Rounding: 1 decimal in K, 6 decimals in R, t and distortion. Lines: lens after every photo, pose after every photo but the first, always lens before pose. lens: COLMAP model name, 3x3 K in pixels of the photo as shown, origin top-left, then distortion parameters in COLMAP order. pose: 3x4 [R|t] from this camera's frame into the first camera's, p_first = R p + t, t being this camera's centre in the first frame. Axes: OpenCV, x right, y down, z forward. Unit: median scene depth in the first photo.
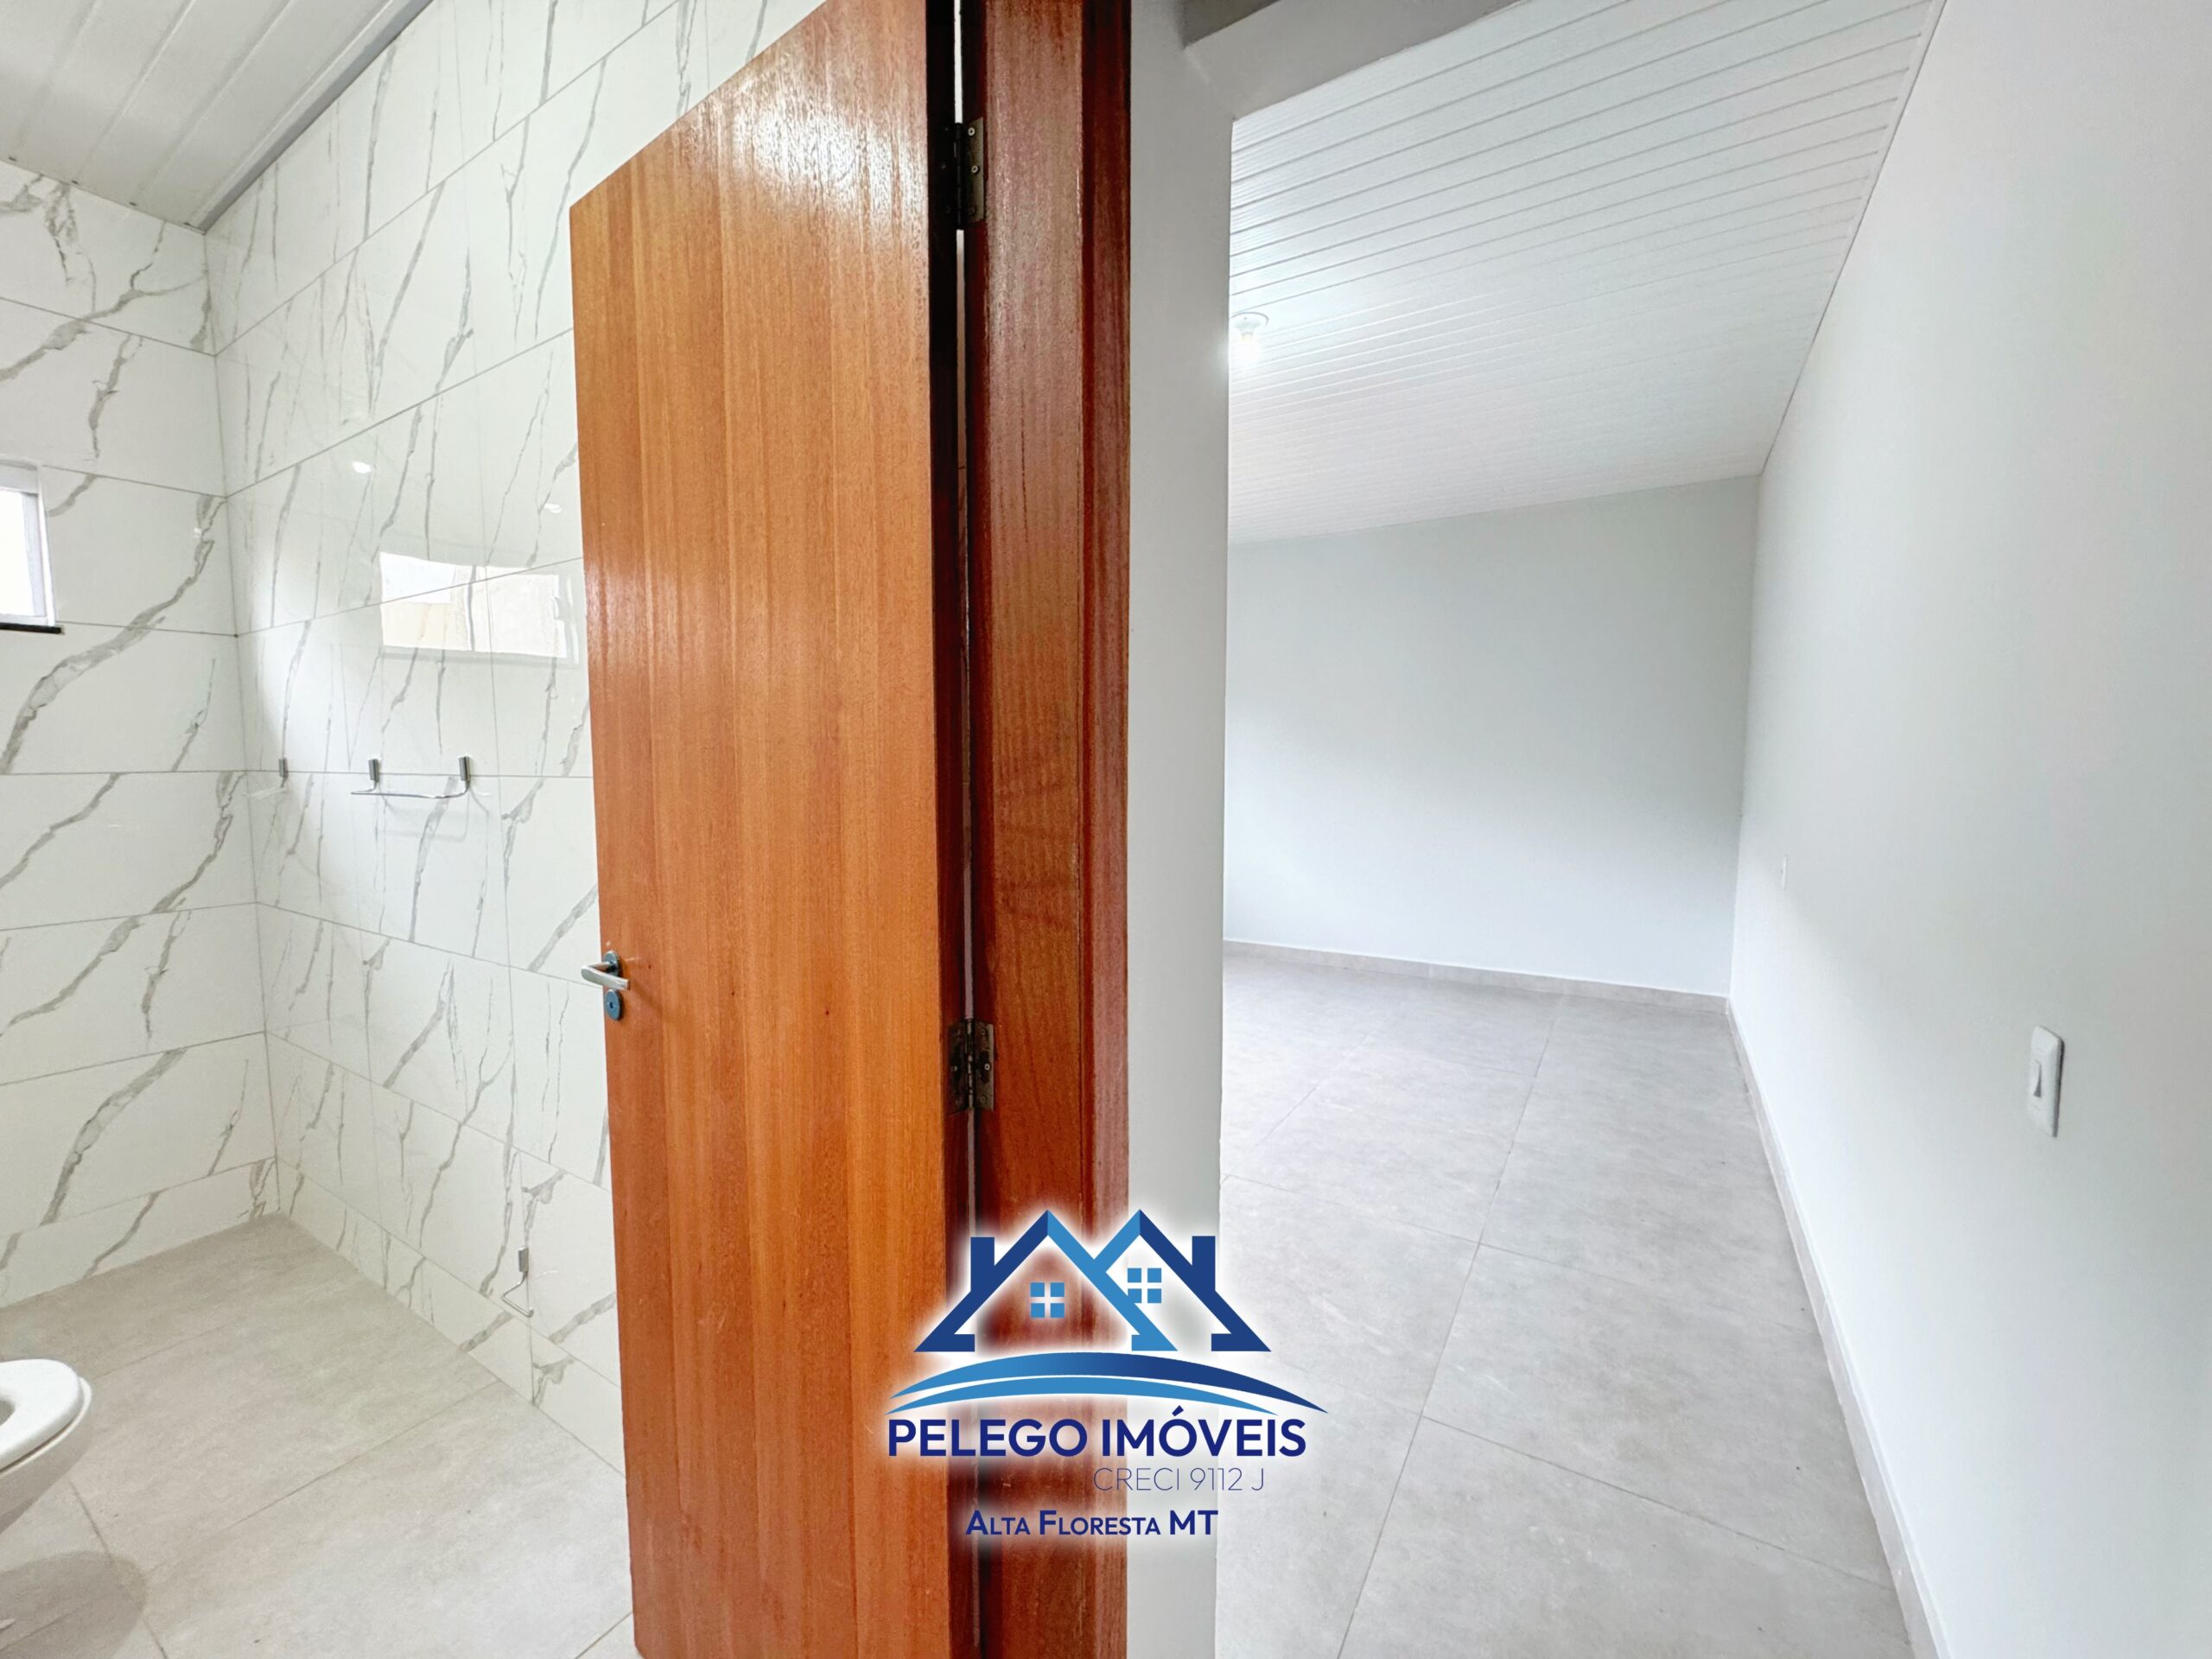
lens RADIAL K [[888.9, 0, 1099.6], [0, 888.9, 843.7], [0, 0, 1]] dist [-0.002546, -0.000306]
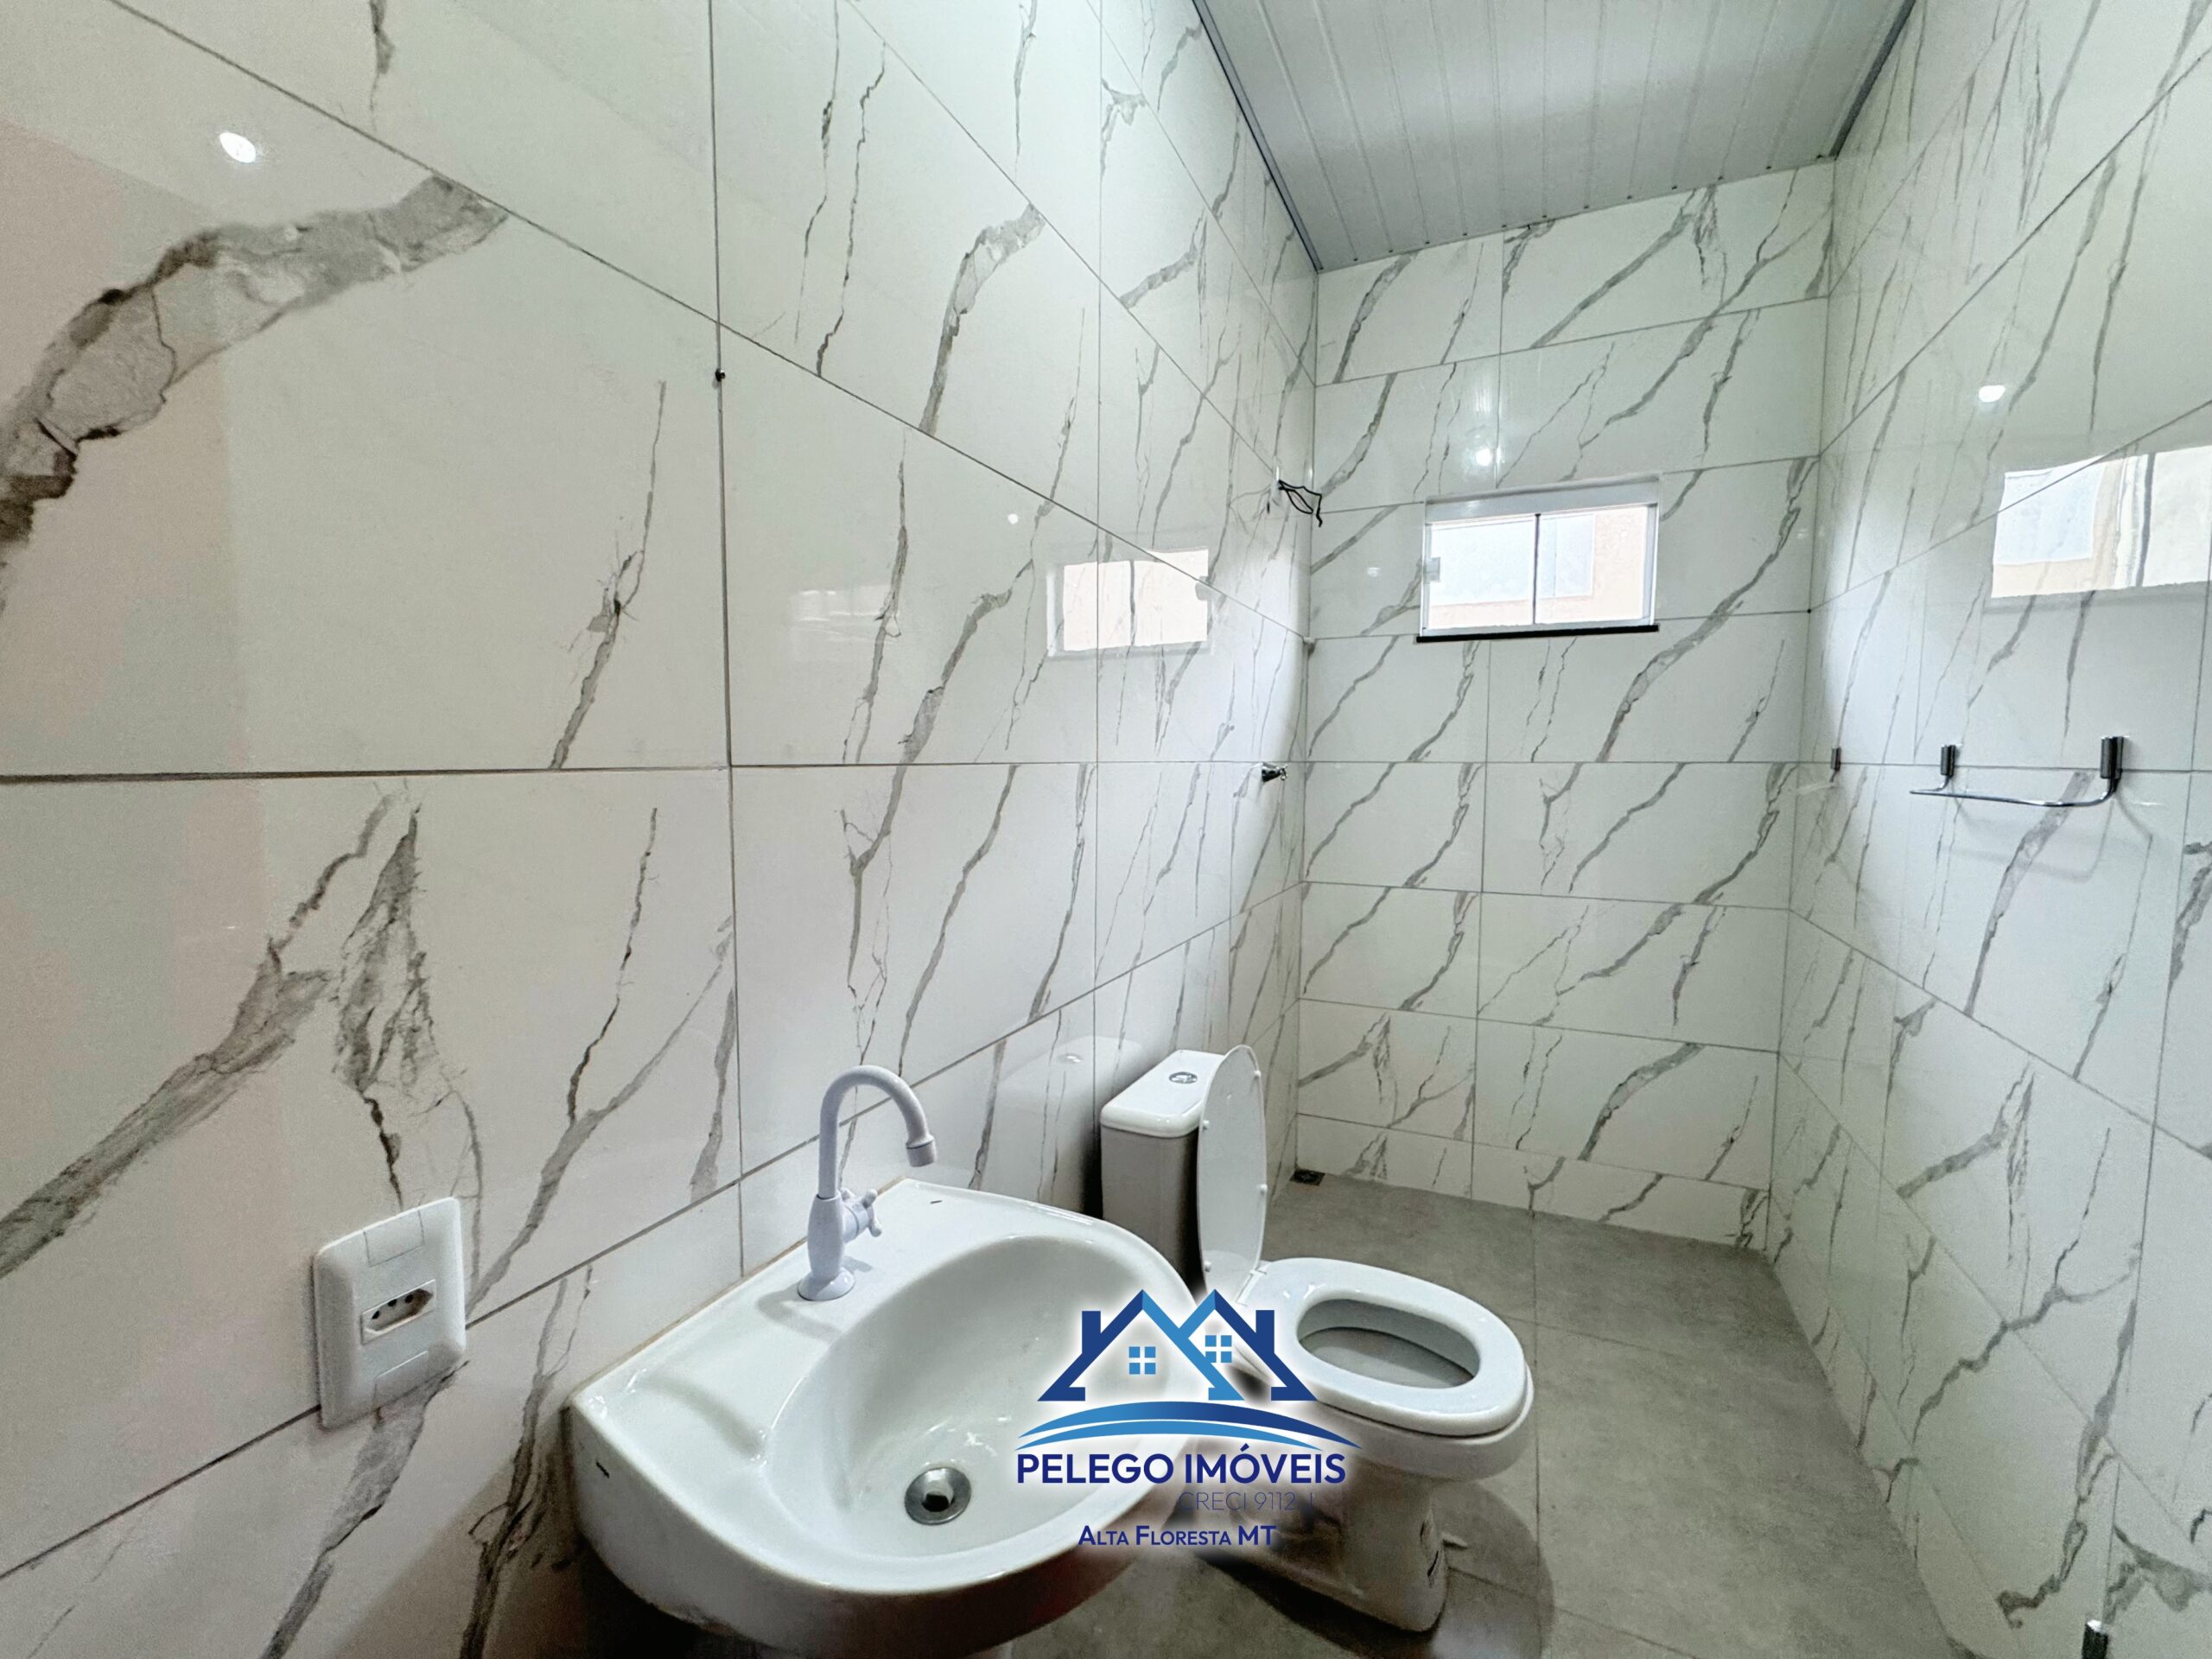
lens RADIAL K [[888.9, 0, 1123.4], [0, 888.9, 816.1], [0, 0, 1]] dist [-0.002546, -0.000306]
pose [[0.132813, 0.069437, -0.988706, -0.181255], [-0.098189, 0.993558, 0.056588, -0.013289], [0.986266, 0.089564, 0.138775, 0.229782]]
